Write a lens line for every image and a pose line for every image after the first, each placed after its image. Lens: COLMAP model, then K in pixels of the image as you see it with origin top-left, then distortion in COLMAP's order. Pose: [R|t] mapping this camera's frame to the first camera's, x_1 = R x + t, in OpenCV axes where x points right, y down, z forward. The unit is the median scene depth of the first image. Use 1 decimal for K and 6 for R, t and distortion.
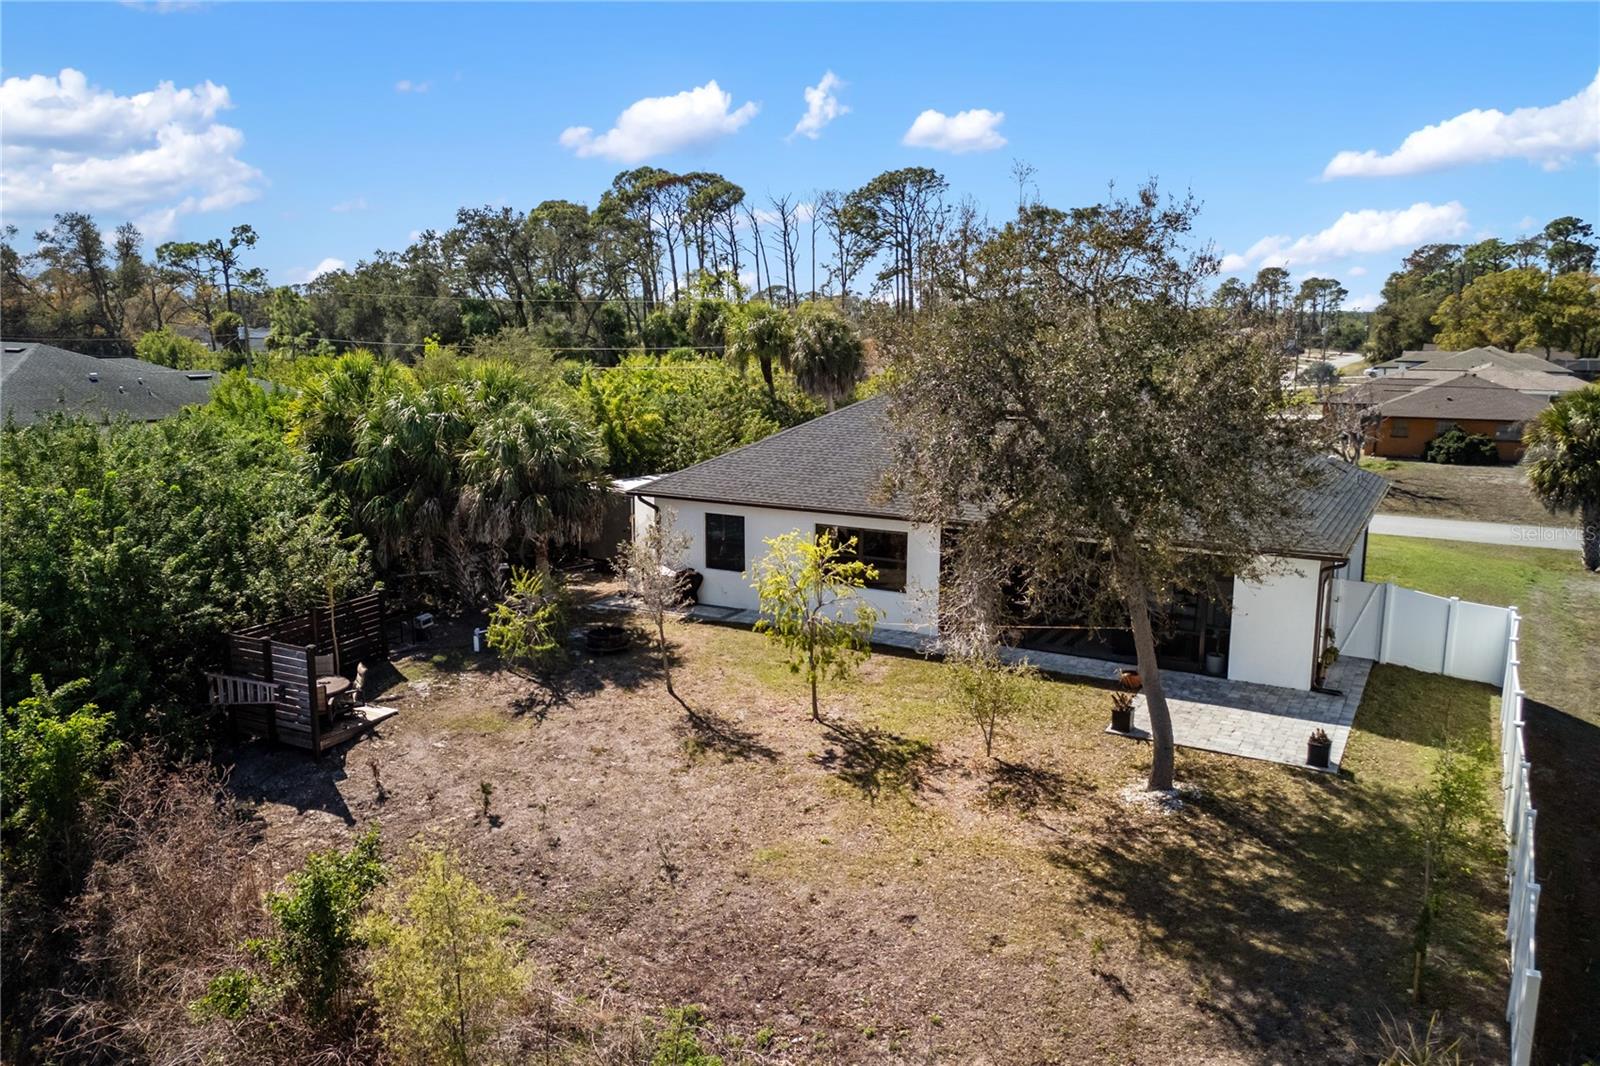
lens RADIAL K [[1155.6, 0, 800.0], [0, 1155.6, 533.0], [0, 0, 1]] dist [0.132258, -0.255985]
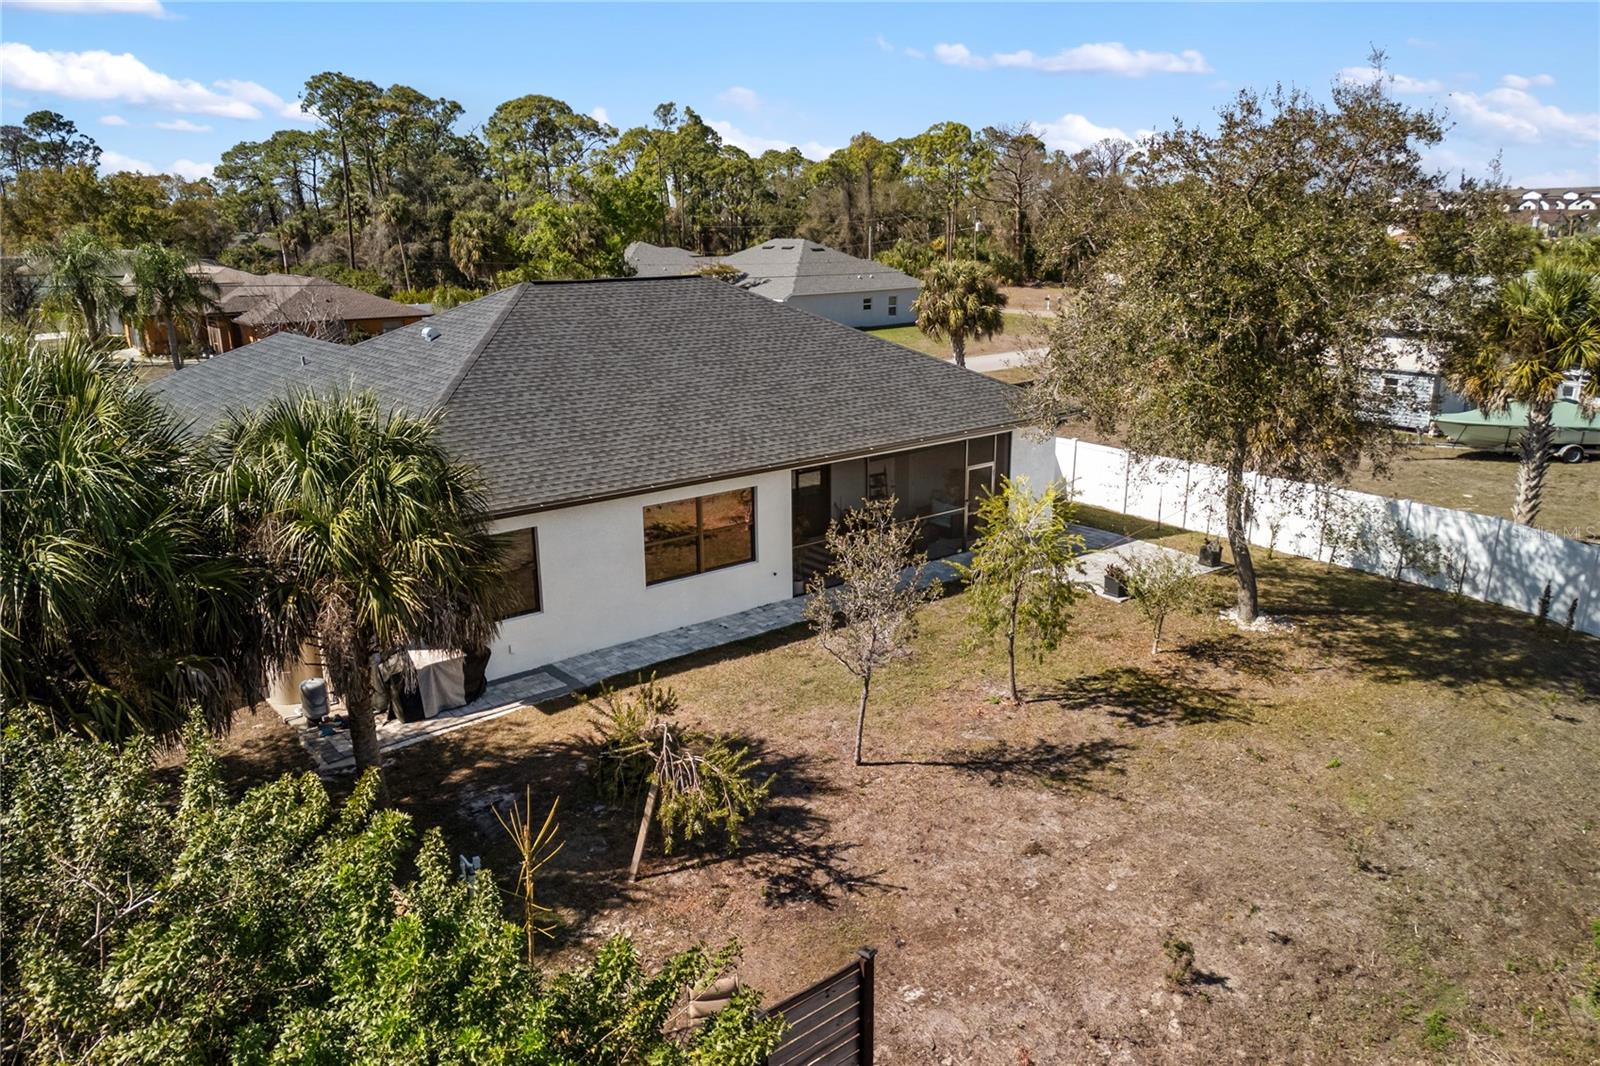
lens RADIAL K [[1151.0, 0, 800.9], [0, 1151.0, 547.6], [0, 0, 1]] dist [0.033097, -0.009849]
pose [[0.369780, -0.259717, 0.892082, -0.808543], [0.179622, 0.962007, 0.205619, -0.154656], [-0.911591, 0.084204, 0.402381, 0.859092]]
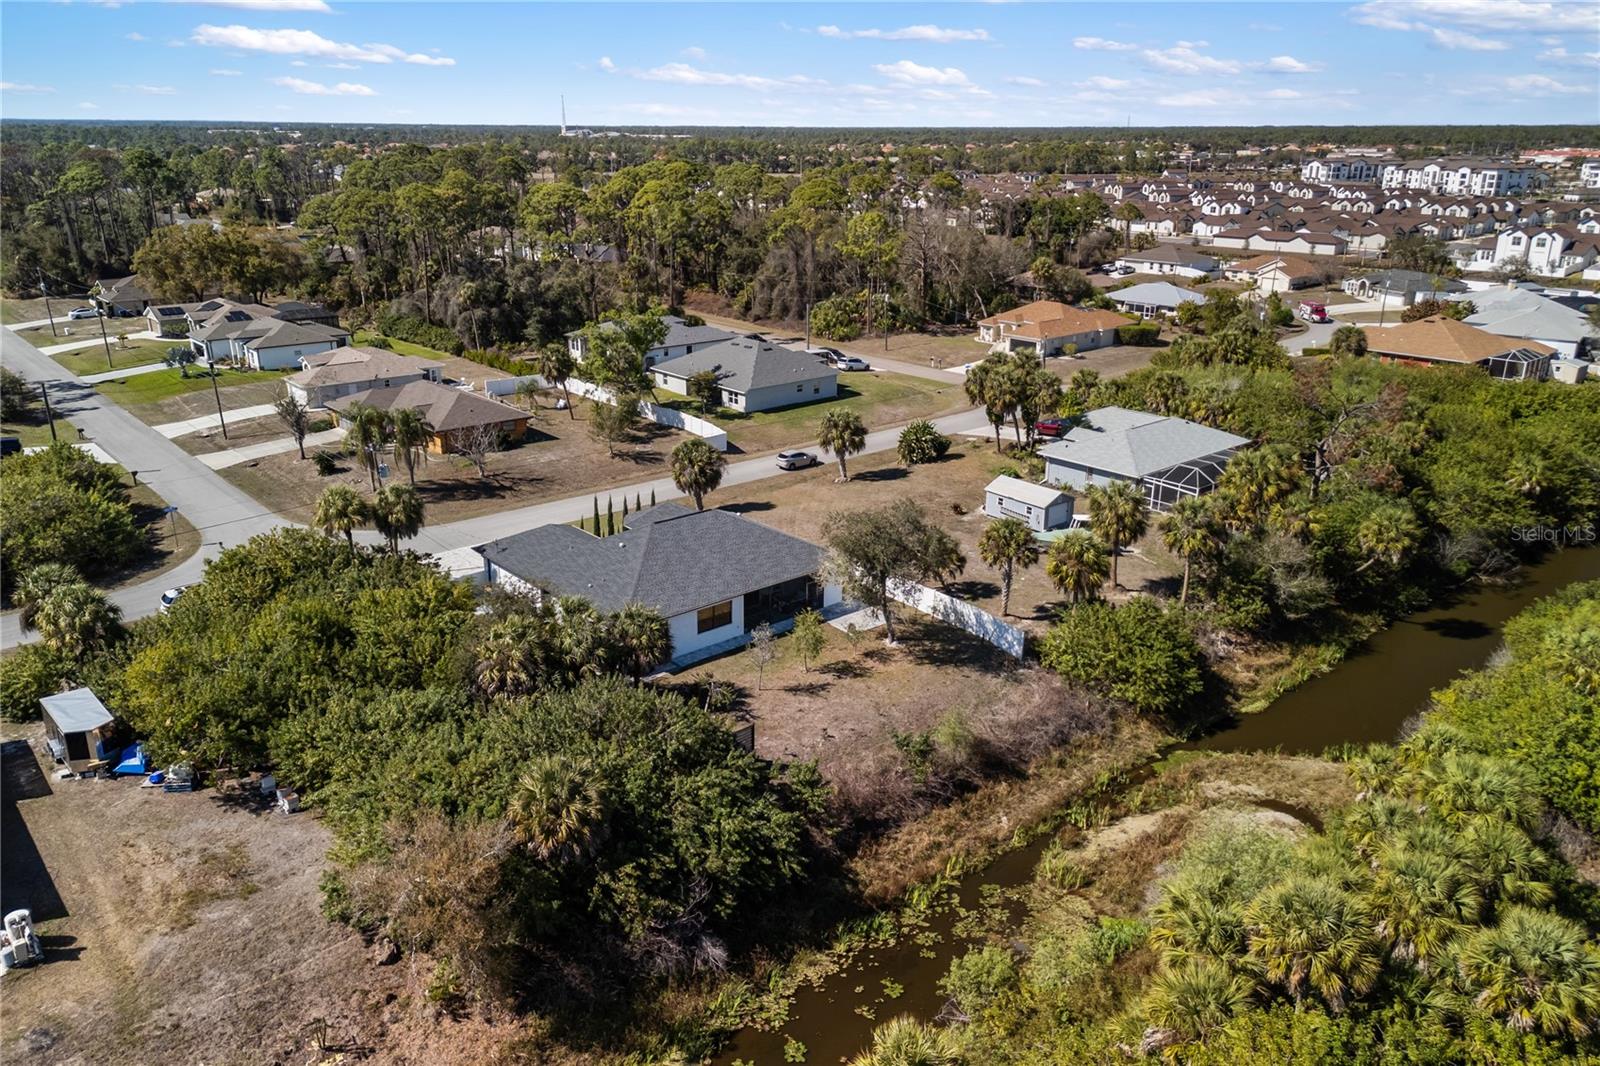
lens RADIAL K [[1151.0, 0, 800.9], [0, 1151.0, 547.6], [0, 0, 1]] dist [0.033097, -0.009849]
pose [[0.344992, -0.322502, 0.881461, -2.609031], [0.167172, 0.945214, 0.280398, -1.012180], [-0.923598, 0.050621, 0.380005, -0.101543]]
